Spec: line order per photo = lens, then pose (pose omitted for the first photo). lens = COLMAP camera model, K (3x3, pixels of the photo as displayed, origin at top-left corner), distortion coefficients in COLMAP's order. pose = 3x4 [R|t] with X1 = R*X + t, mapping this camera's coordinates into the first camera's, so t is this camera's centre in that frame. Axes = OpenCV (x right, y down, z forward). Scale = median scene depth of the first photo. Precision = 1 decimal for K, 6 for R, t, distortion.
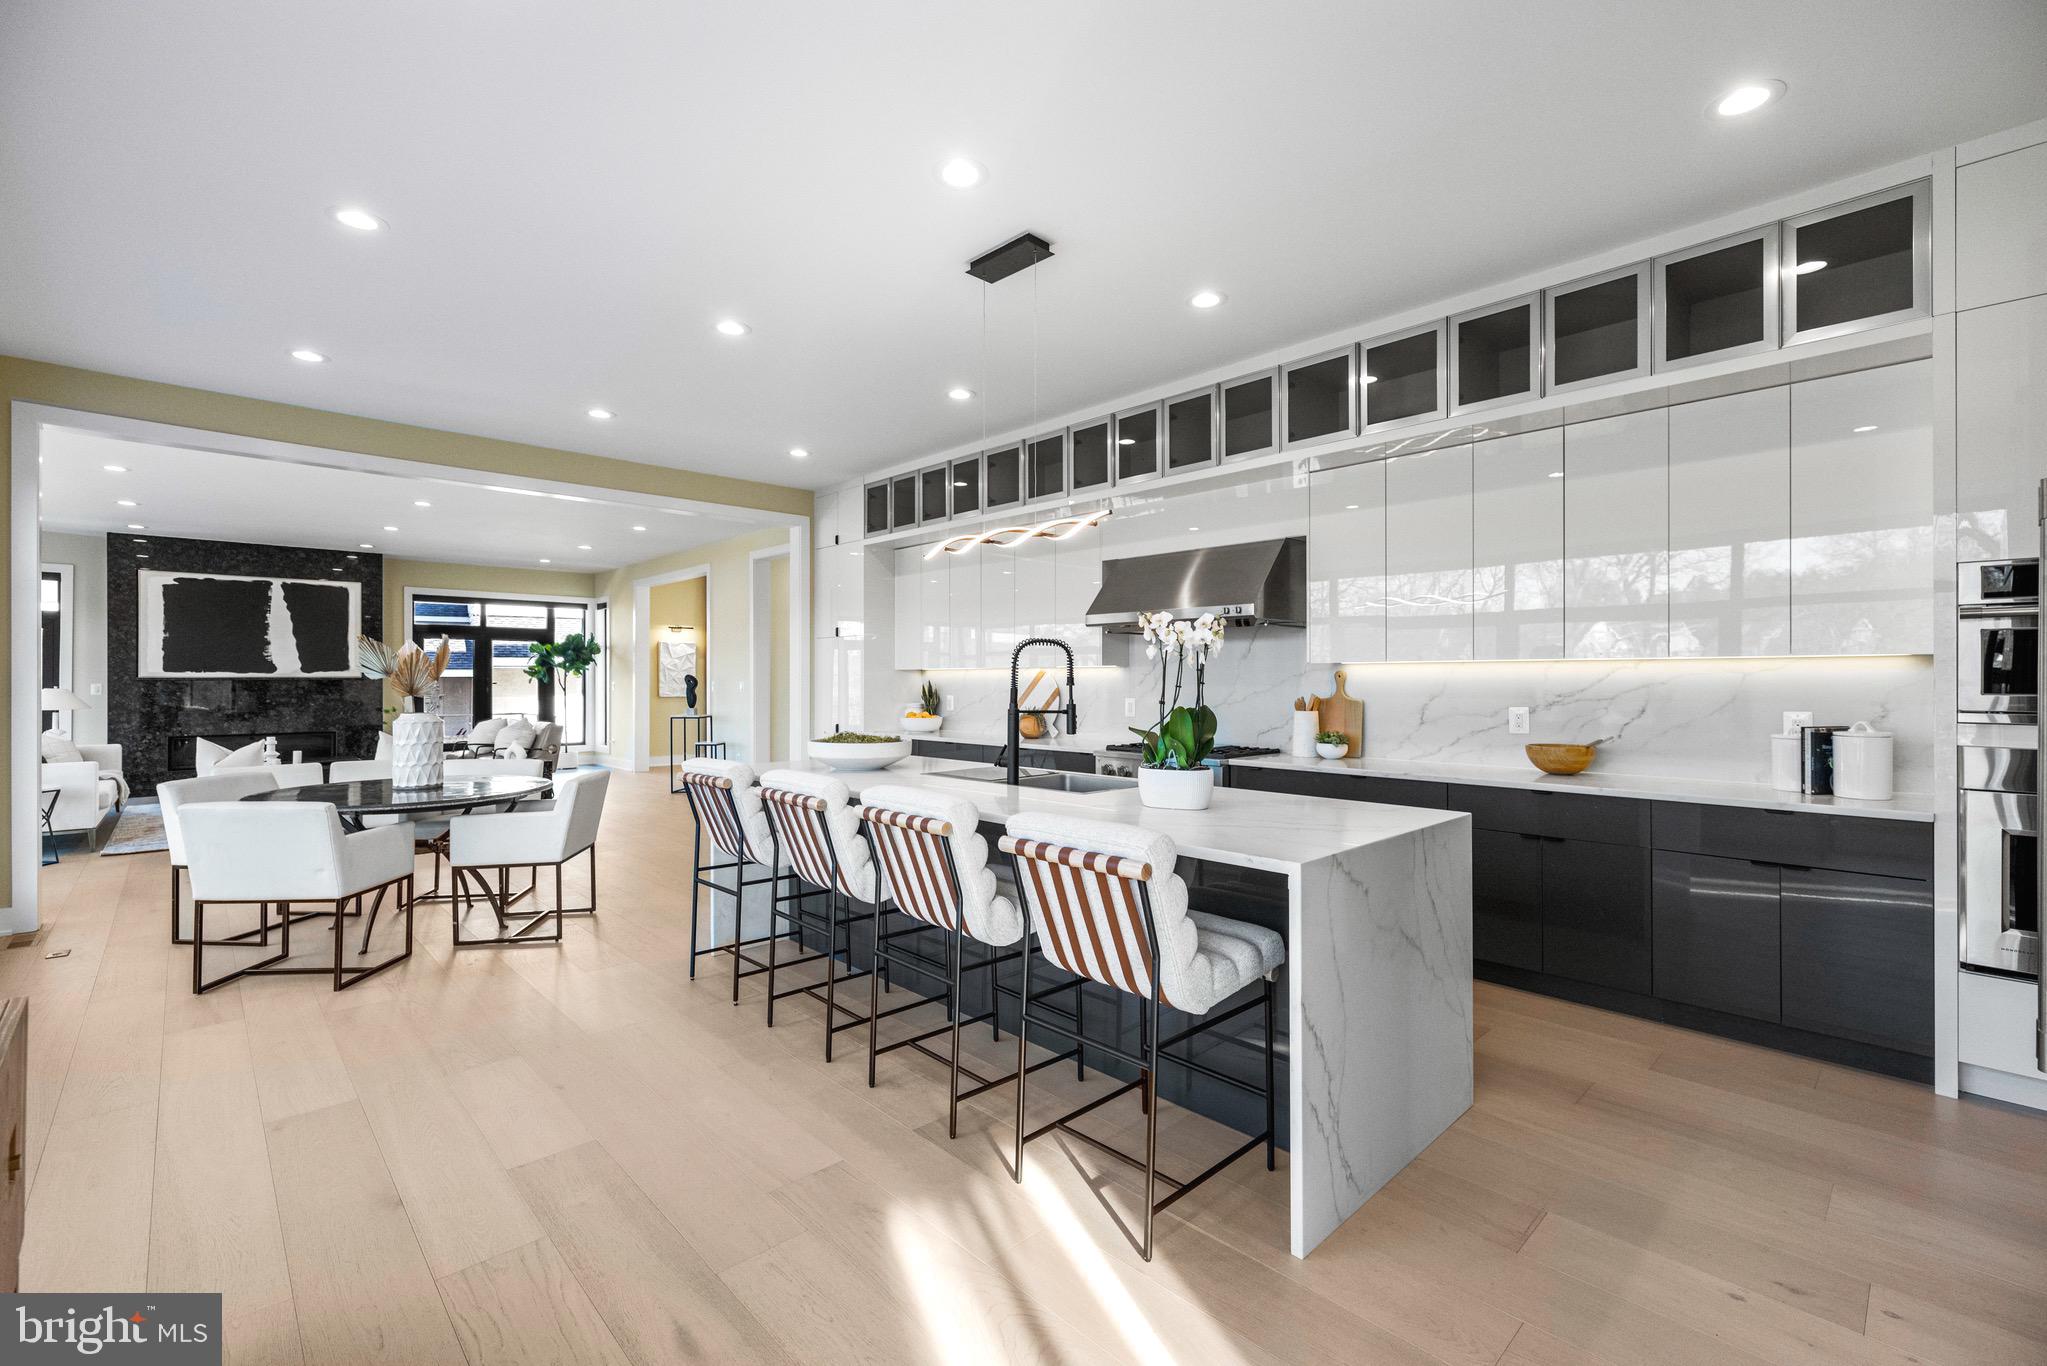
lens RADIAL K [[889.4, 0, 1033.5], [0, 889.4, 677.5], [0, 0, 1]] dist [0.002696, 0.000842]
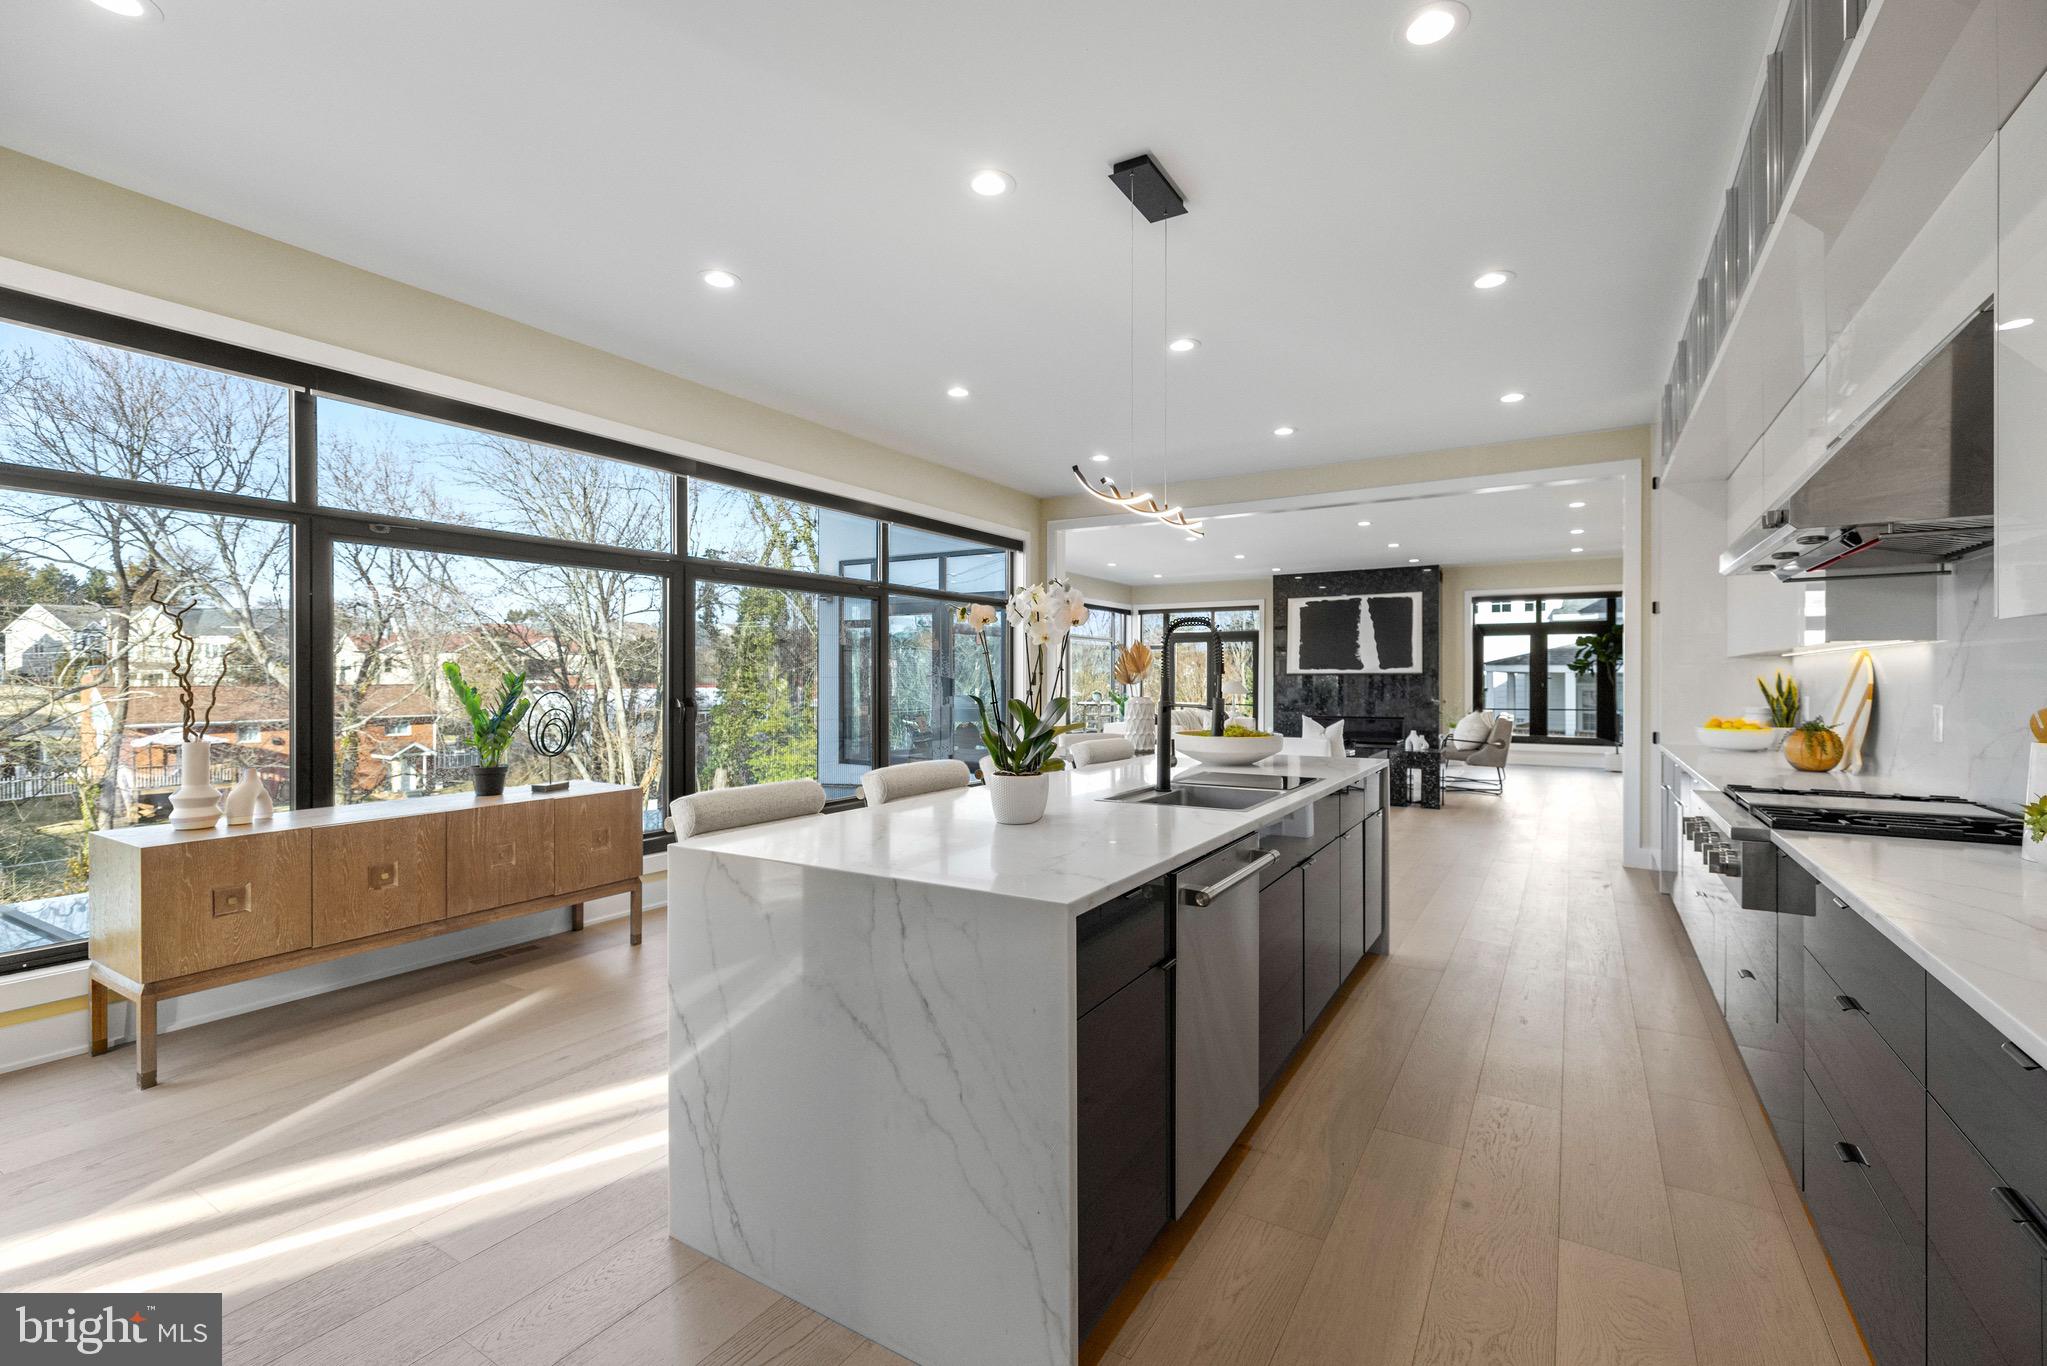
lens RADIAL K [[889.4, 0, 1022.6], [0, 889.4, 679.2], [0, 0, 1]] dist [0.002696, 0.000842]
pose [[0.244703, 0.002863, -0.969594, 0.264298], [0.001732, 0.999993, 0.003390, 0.003335], [0.969596, -0.002509, 0.244697, 0.218874]]
